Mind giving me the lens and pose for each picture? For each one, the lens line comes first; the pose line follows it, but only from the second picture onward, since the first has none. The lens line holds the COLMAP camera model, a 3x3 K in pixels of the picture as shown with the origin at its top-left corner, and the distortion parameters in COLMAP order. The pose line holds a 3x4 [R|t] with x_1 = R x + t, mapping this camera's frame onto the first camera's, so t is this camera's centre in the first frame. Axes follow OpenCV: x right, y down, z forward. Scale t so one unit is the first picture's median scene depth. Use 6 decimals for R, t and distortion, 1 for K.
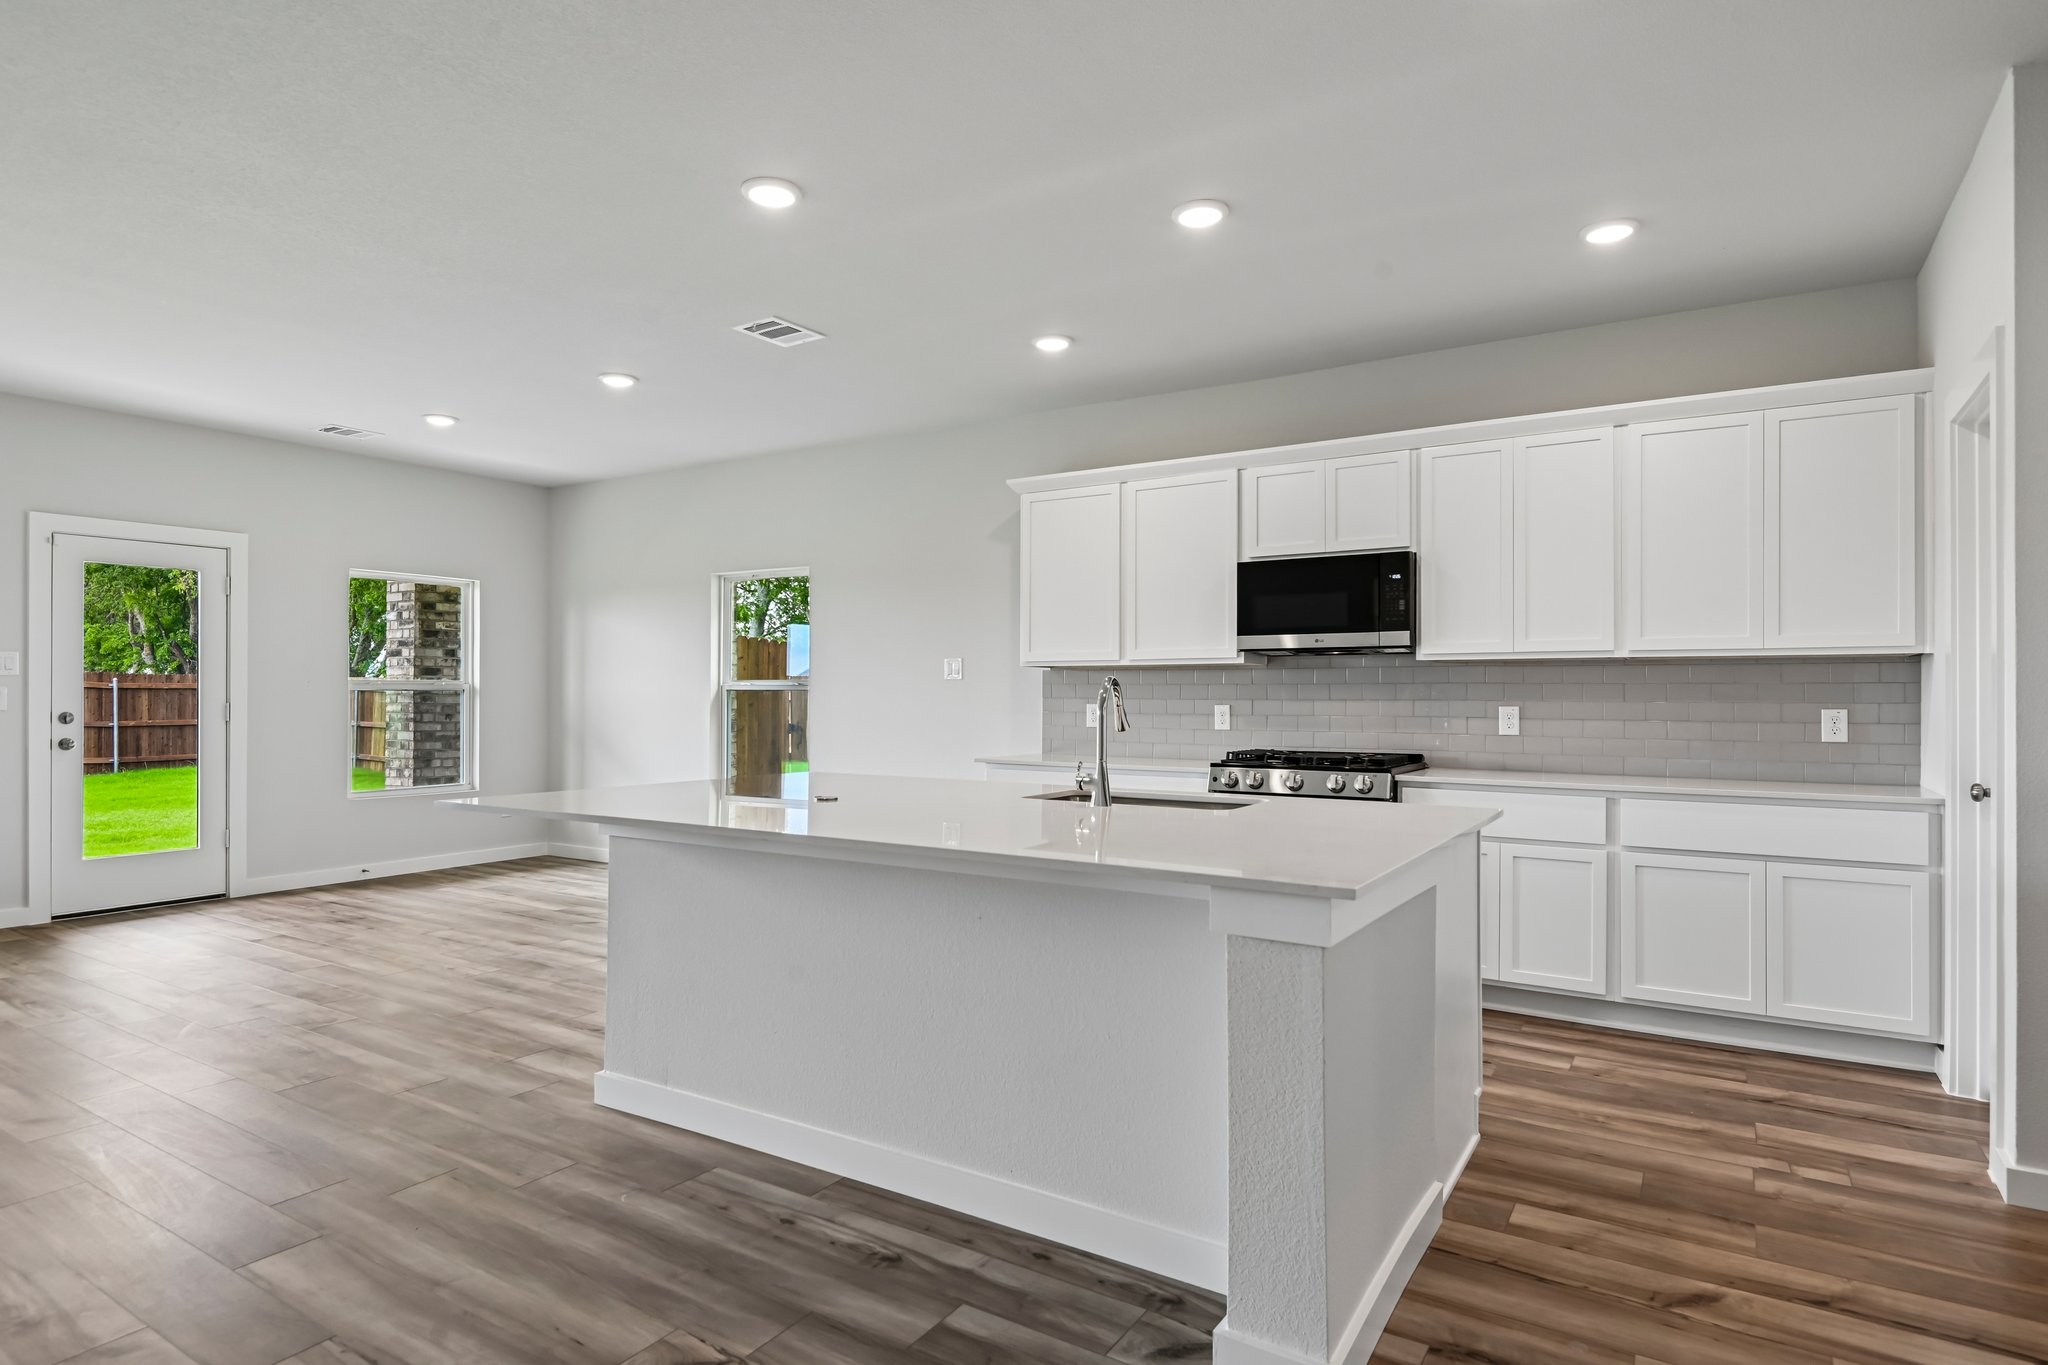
lens RADIAL K [[1098.6, 0, 1028.1], [0, 1098.6, 686.7], [0, 0, 1]] dist [0.006087, -0.009048]
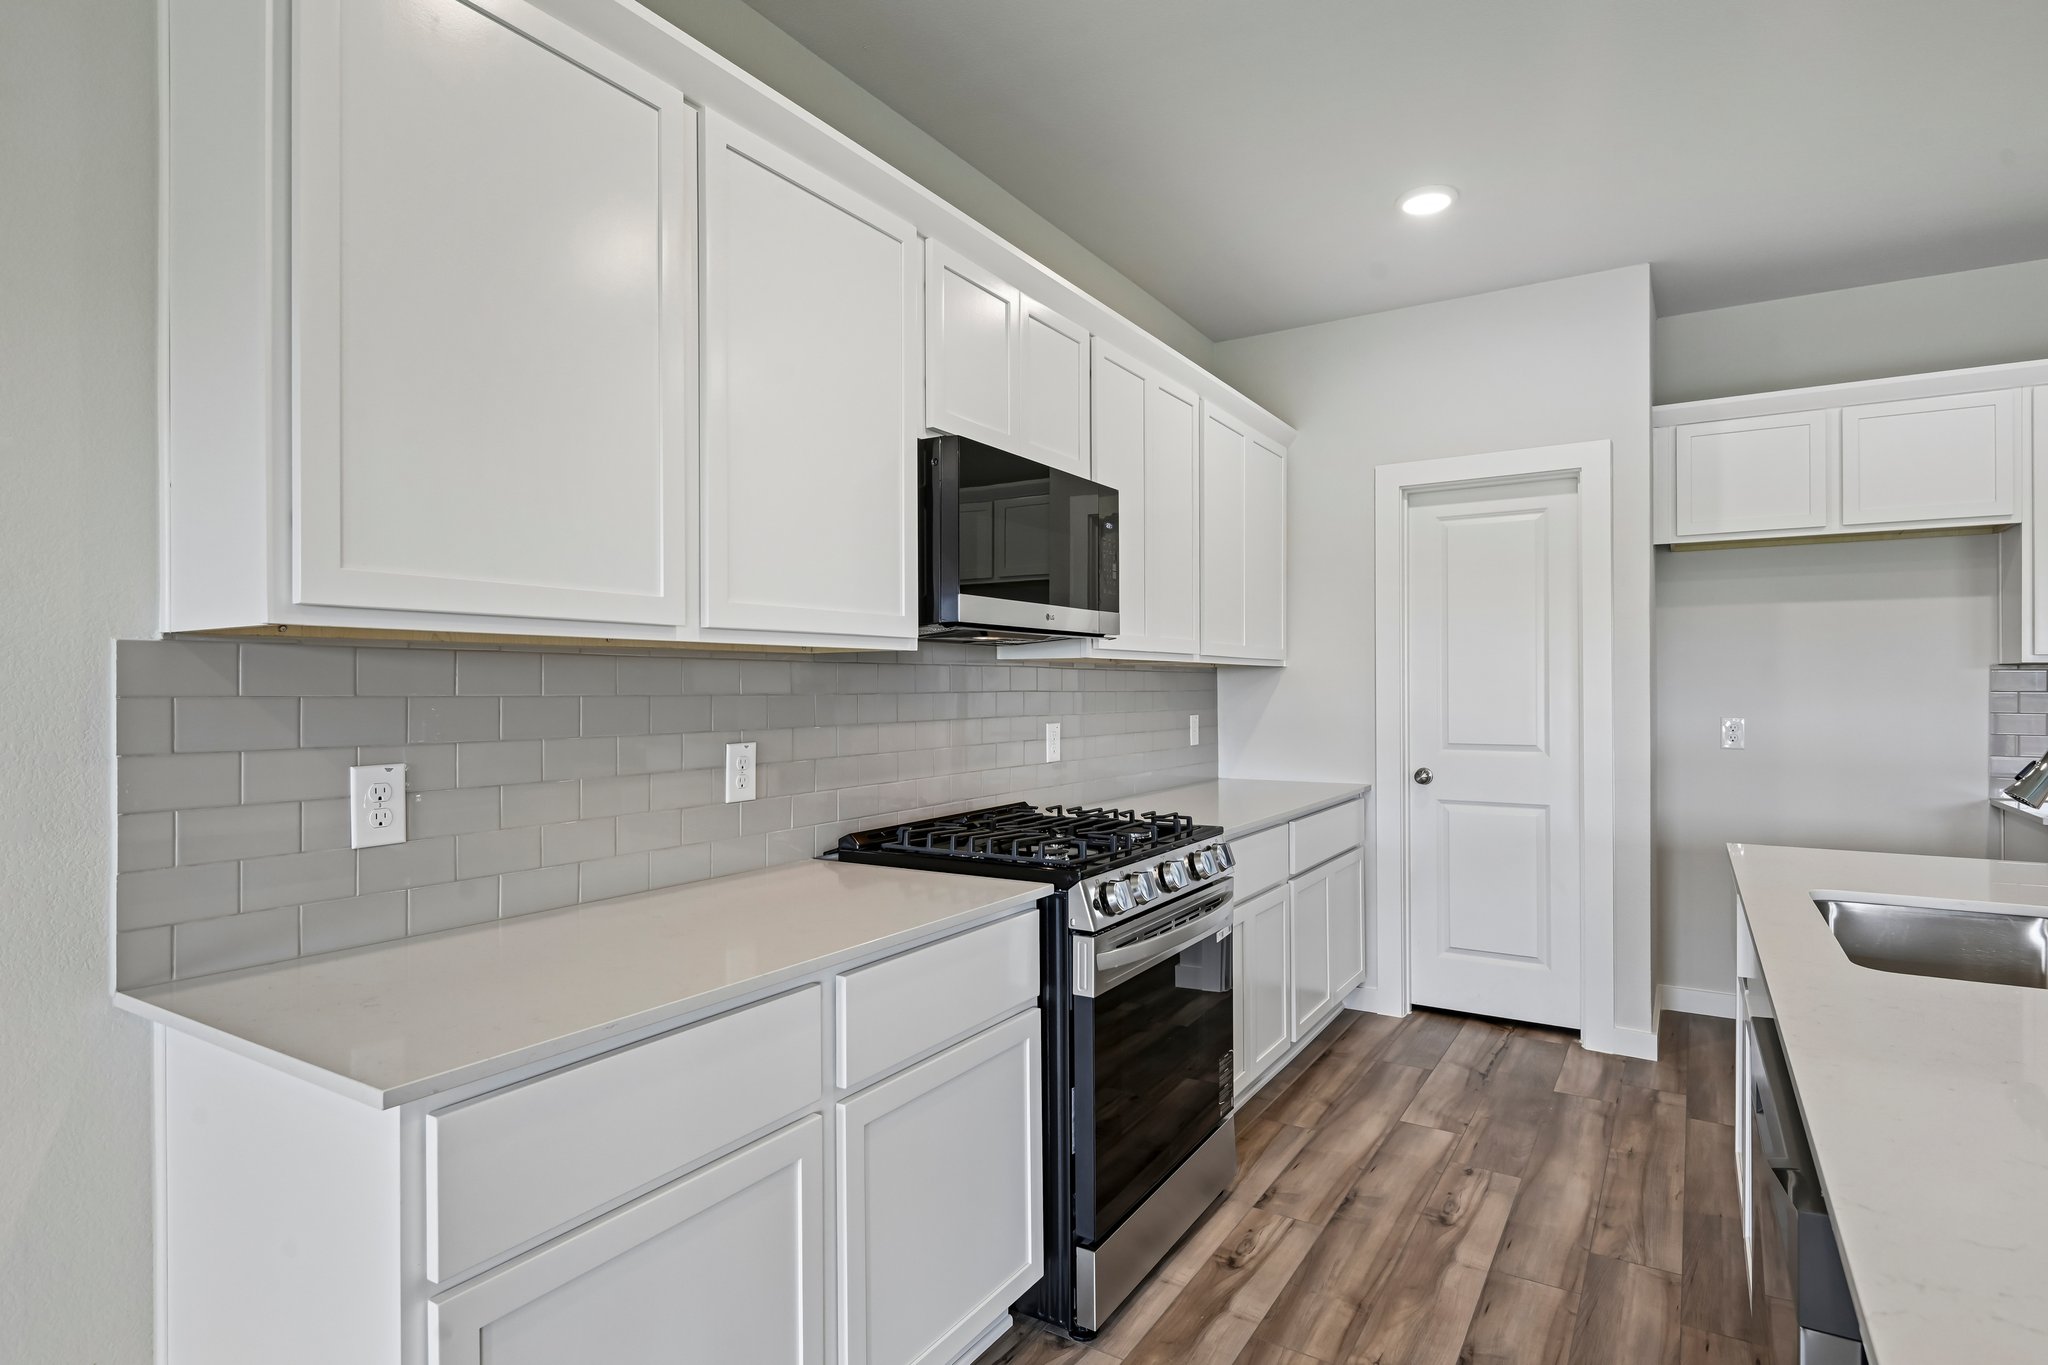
lens RADIAL K [[1056.1, 0, 1025.2], [0, 1056.1, 686.1], [0, 0, 1]] dist [0.009706, -0.012816]
pose [[0.004100, -0.002980, 0.999987, -0.261406], [-0.004998, 0.999983, 0.003001, -0.008416], [-0.999979, -0.005010, 0.004085, 0.982731]]
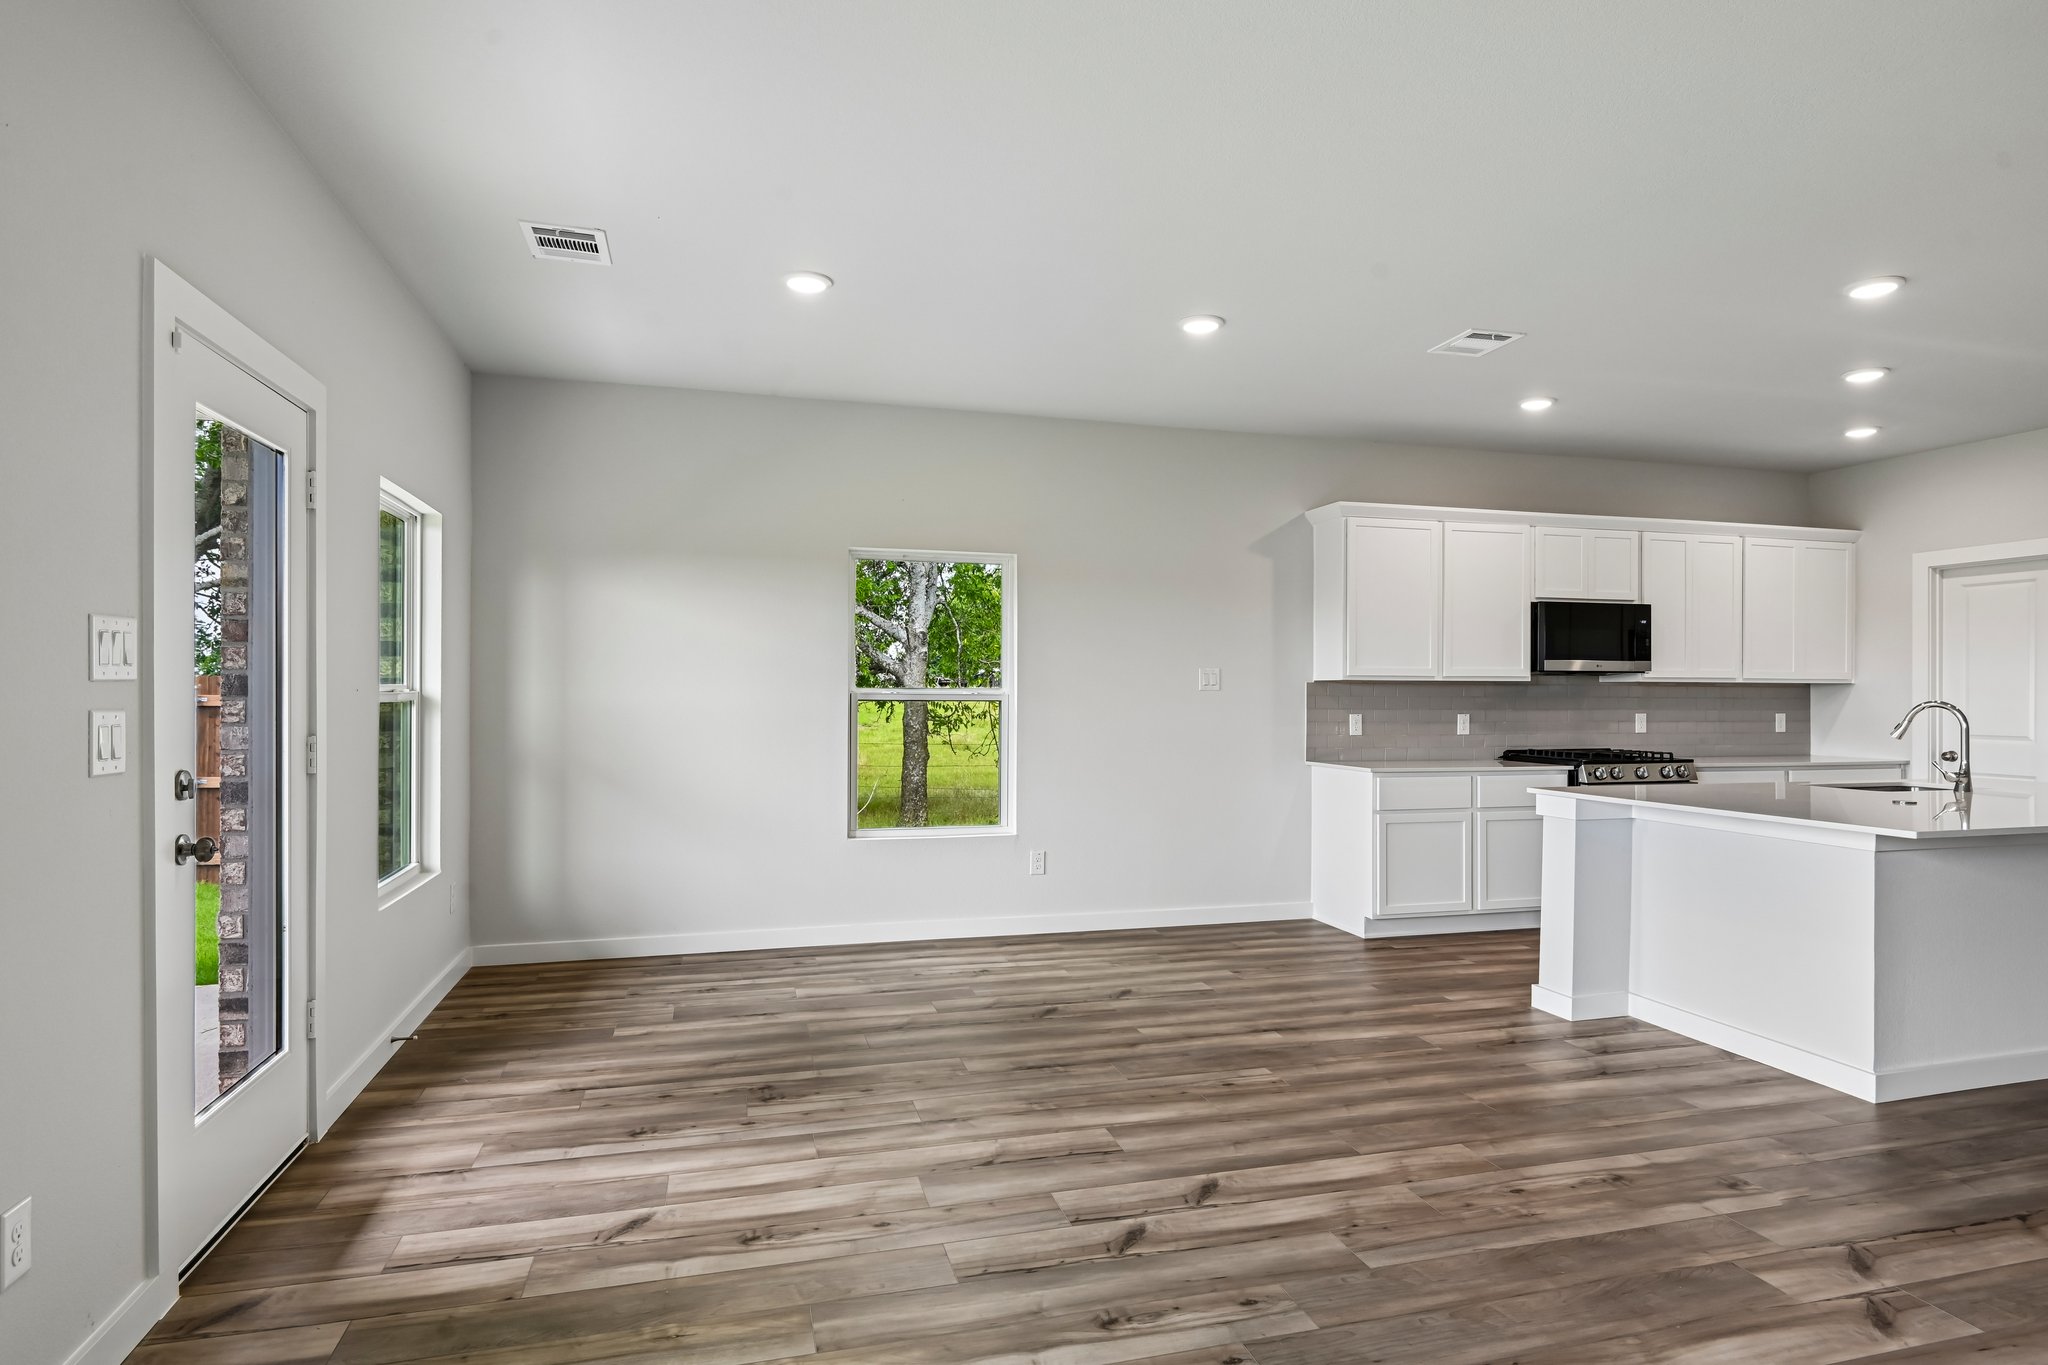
lens RADIAL K [[1102.2, 0, 1021.6], [0, 1102.2, 695.8], [0, 0, 1]] dist [-0.002595, -0.002790]
pose [[0.677844, -0.002774, 0.735200, -1.158076], [-0.008273, 0.999901, 0.011401, -0.014719], [-0.735159, -0.013810, 0.677754, 0.593603]]
